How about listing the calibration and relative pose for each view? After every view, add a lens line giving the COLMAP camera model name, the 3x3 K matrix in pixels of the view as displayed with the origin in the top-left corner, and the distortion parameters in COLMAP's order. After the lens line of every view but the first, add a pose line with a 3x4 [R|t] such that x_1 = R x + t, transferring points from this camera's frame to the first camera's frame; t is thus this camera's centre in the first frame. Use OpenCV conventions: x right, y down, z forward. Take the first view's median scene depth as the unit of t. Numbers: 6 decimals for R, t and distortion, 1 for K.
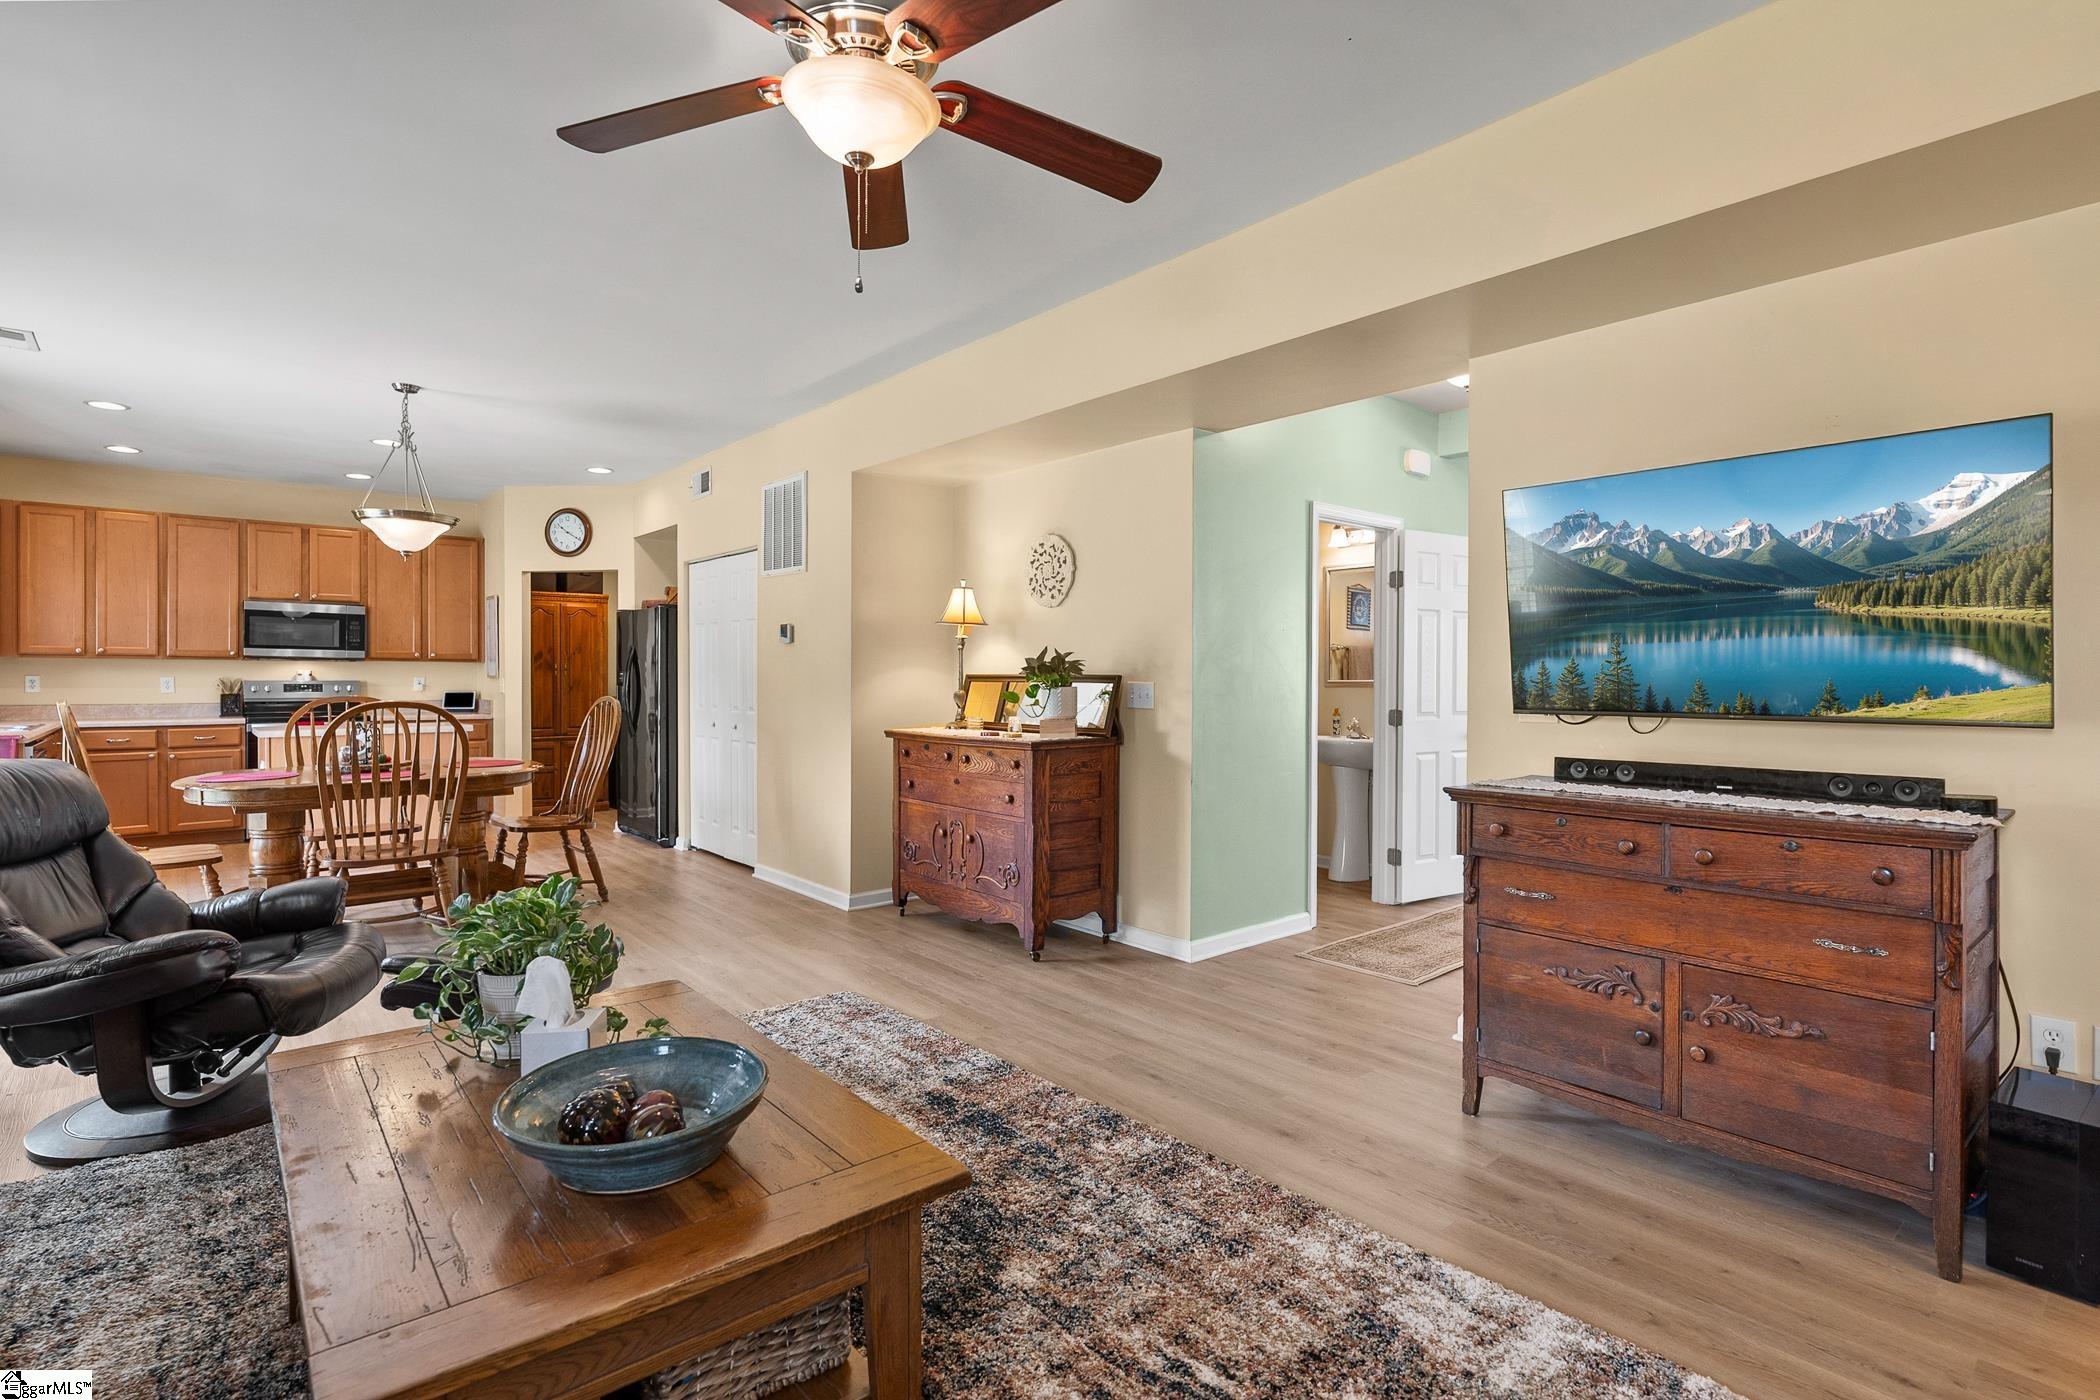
lens RADIAL K [[1004.8, 0, 1051.4], [0, 1004.8, 687.8], [0, 0, 1]] dist [0.000601, -0.000539]
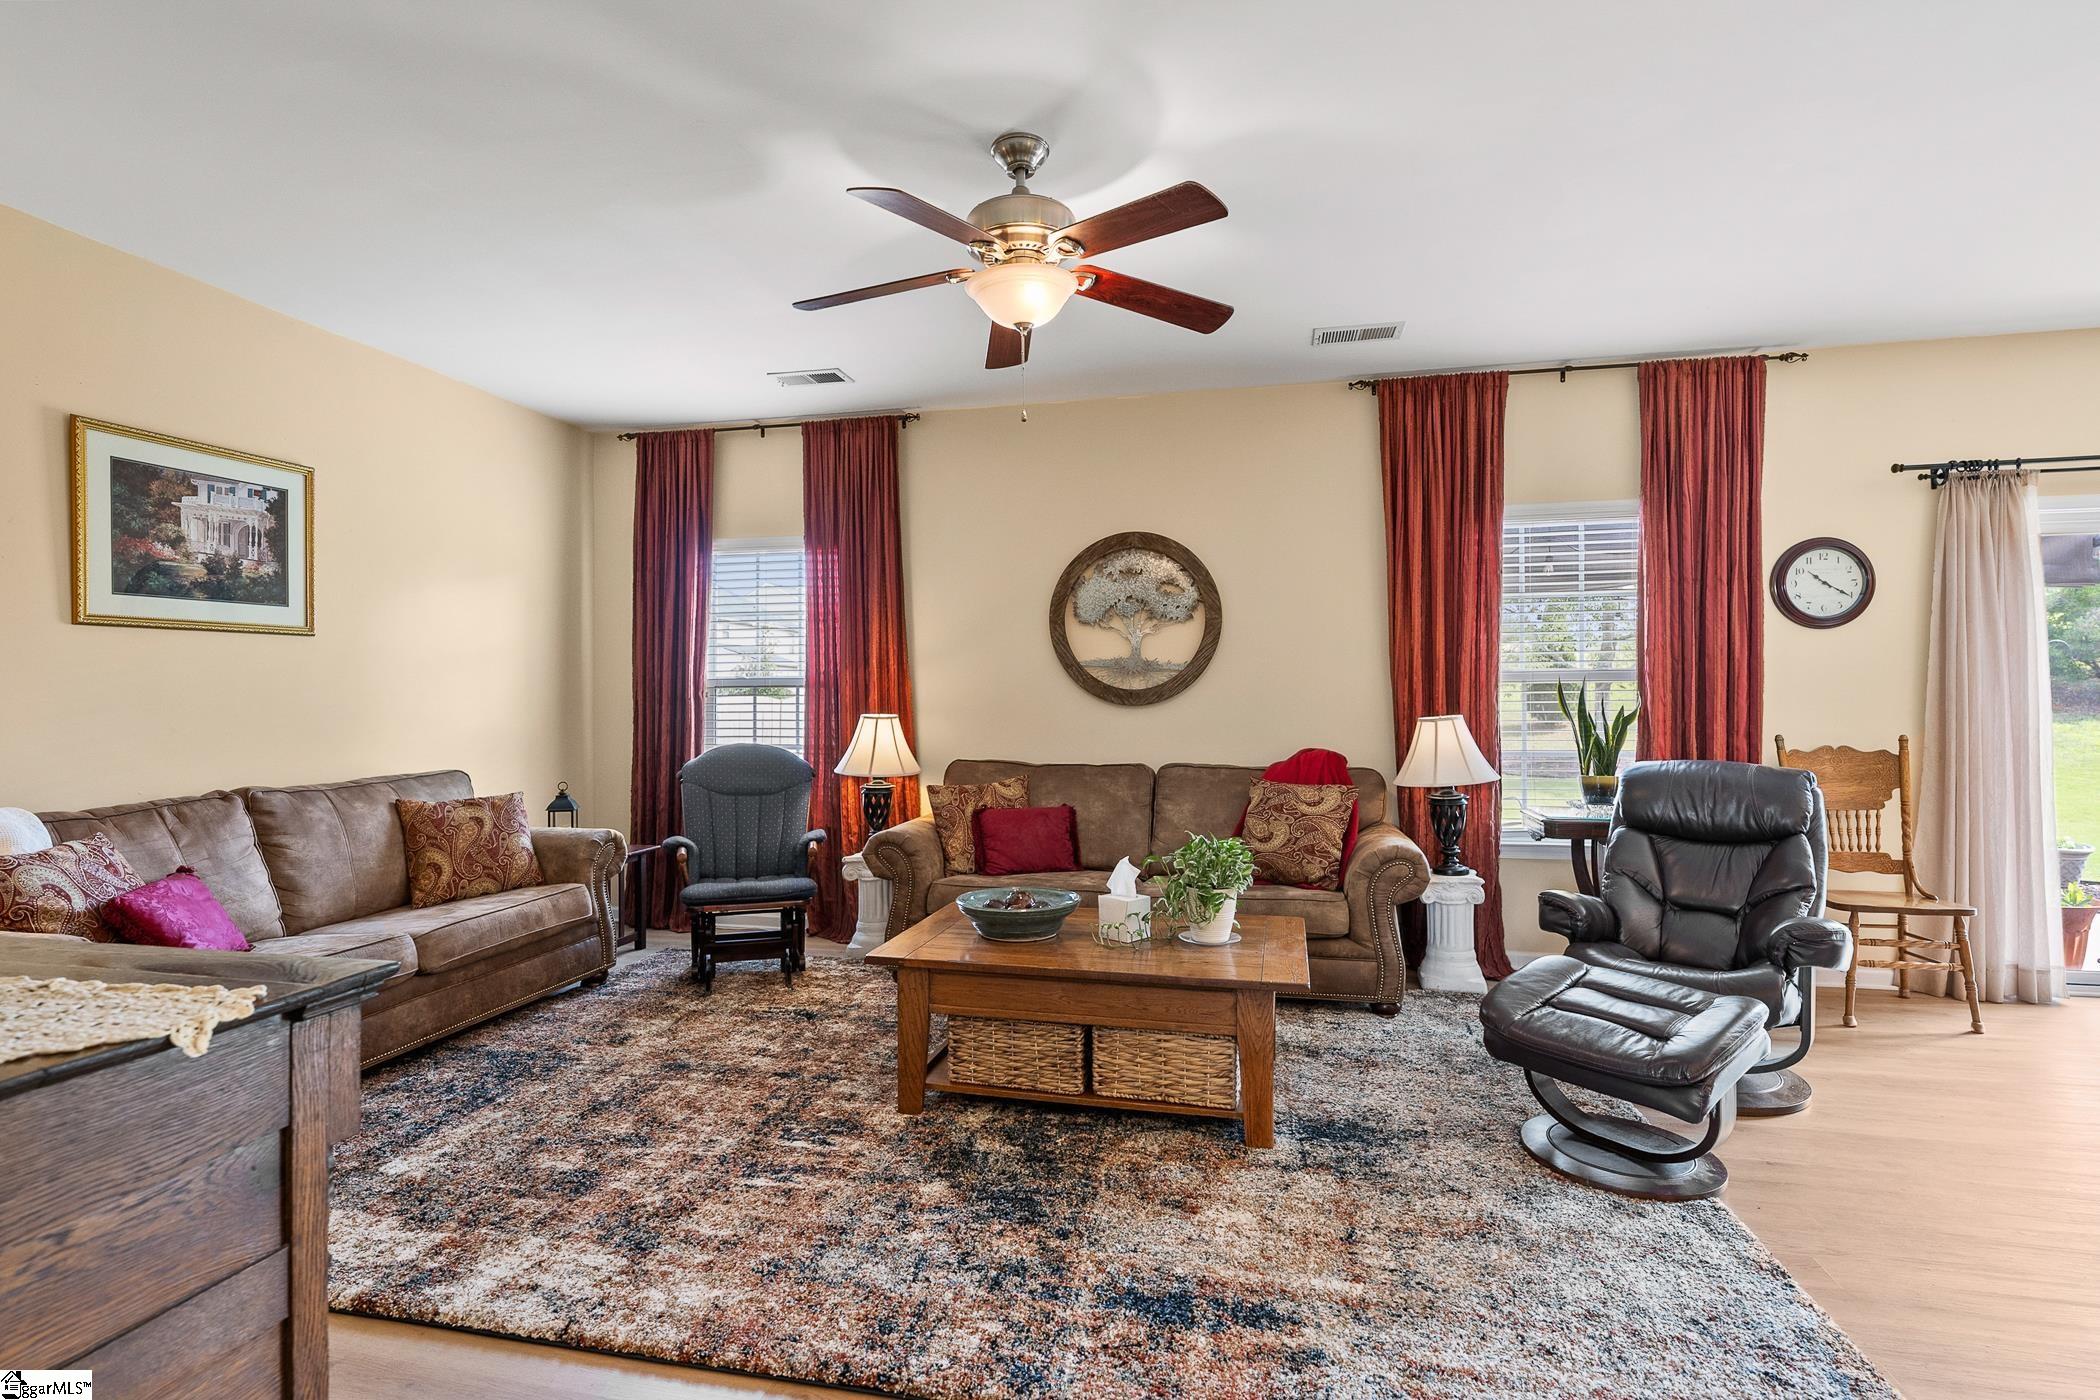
lens RADIAL K [[1004.8, 0, 1046.2], [0, 1004.8, 704.9], [0, 0, 1]] dist [0.000601, -0.000539]
pose [[-0.808127, 0.001006, -0.589008, 0.495790], [-0.002432, 0.999984, 0.005044, -0.010562], [0.589003, 0.005509, -0.808112, 1.769553]]
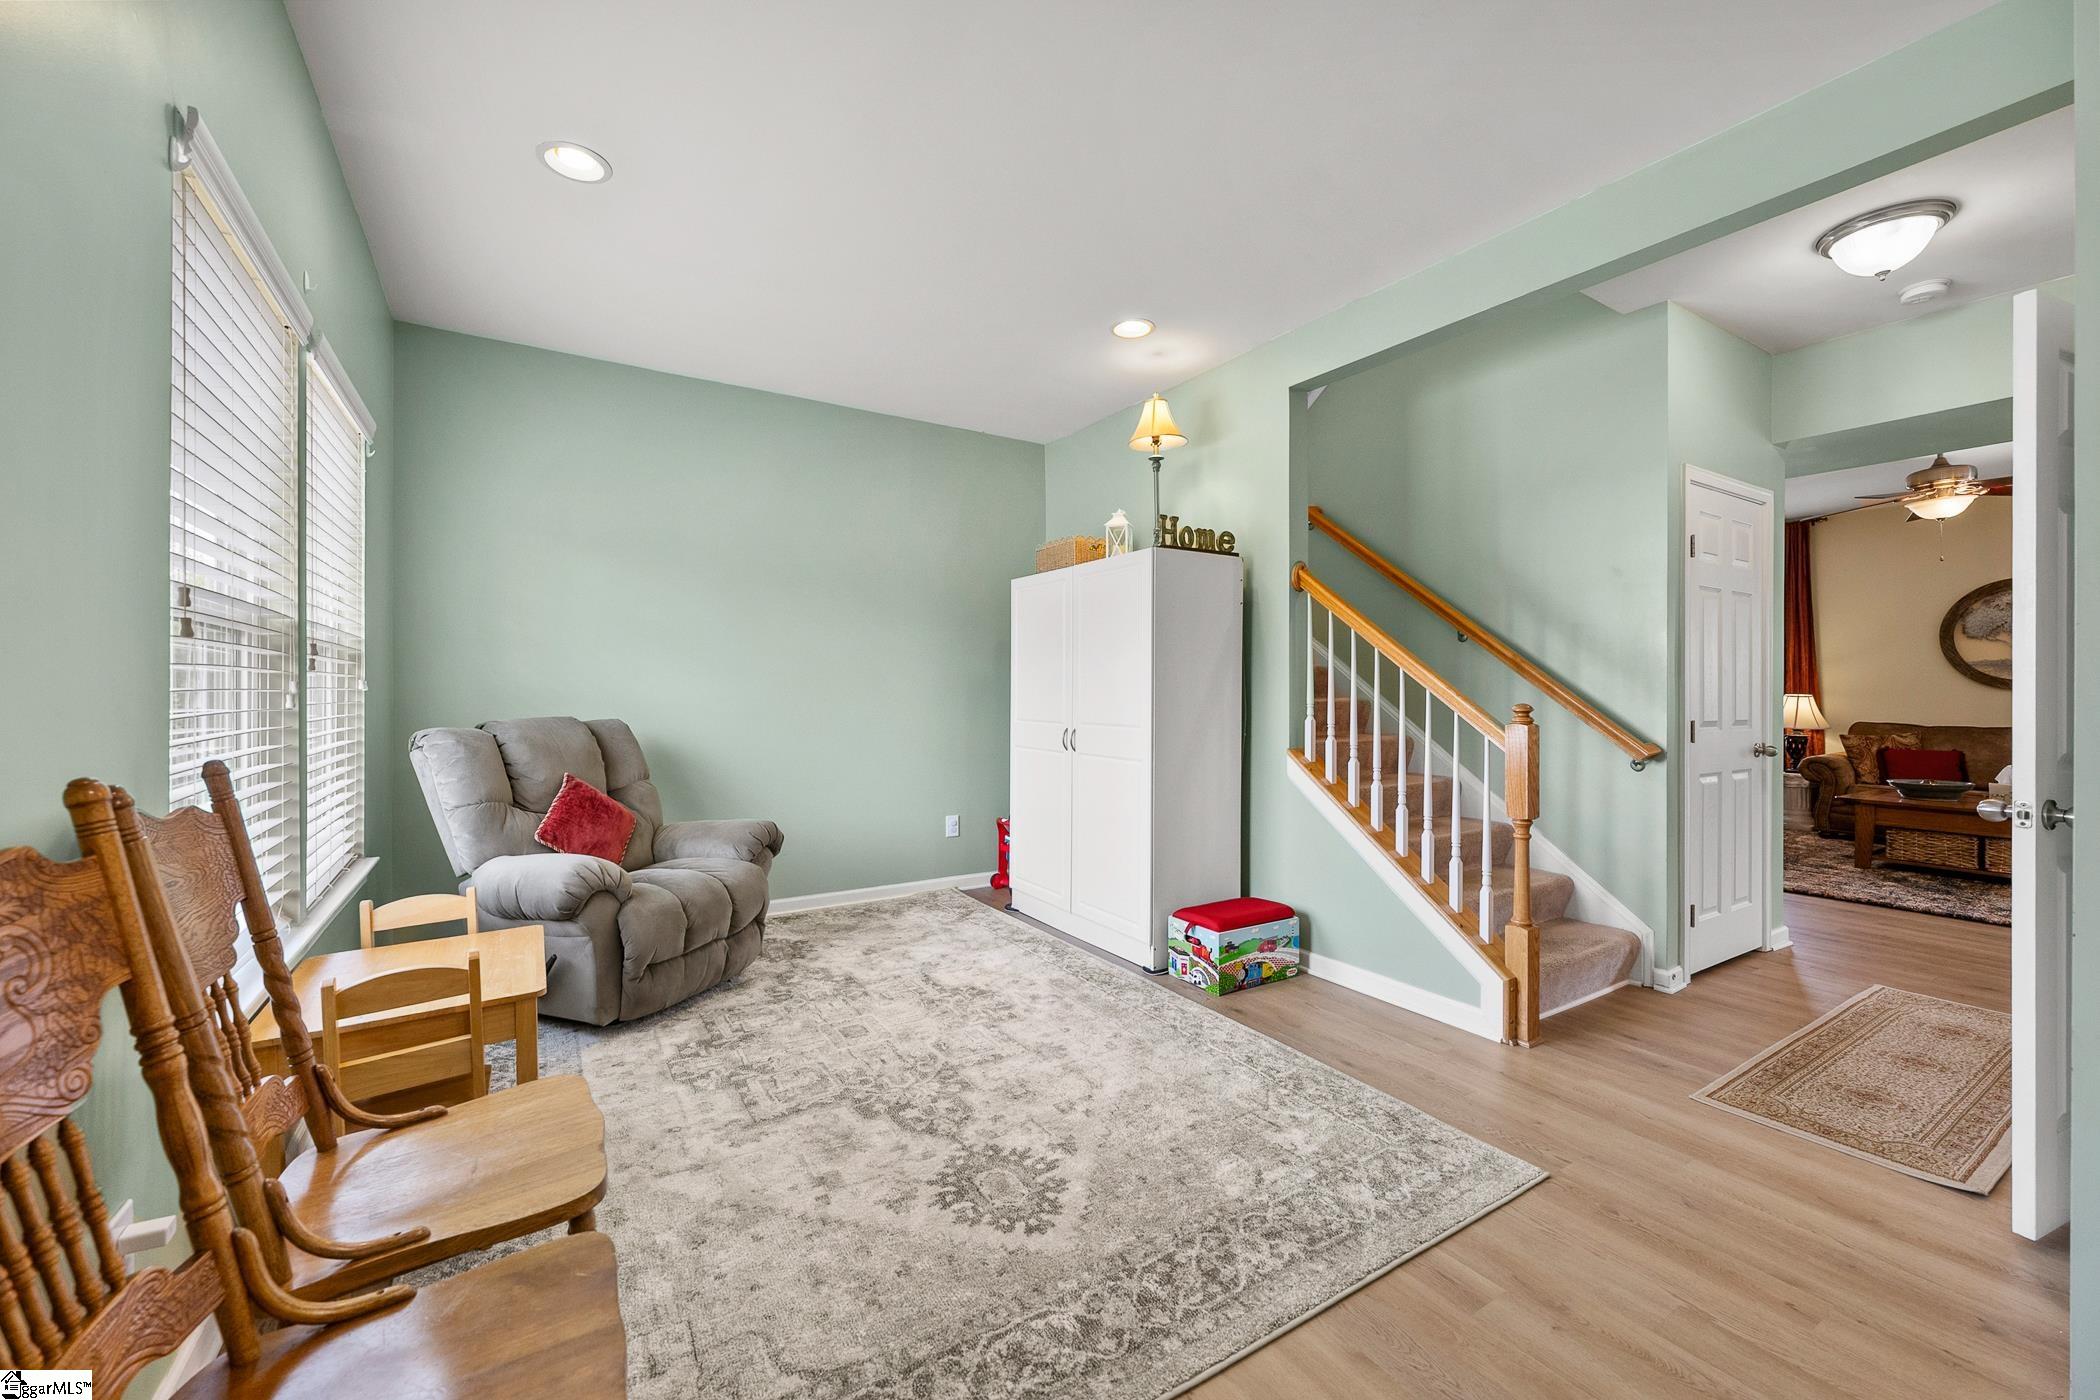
lens RADIAL K [[839.2, 0, 1042.1], [0, 839.2, 687.3], [0, 0, 1]] dist [-0.000291, 0.000109]
pose [[-0.988483, -0.004847, 0.151253, 1.807745], [-0.003618, 0.999958, 0.008393, -0.019575], [-0.151287, 0.007749, -0.988459, 3.320611]]
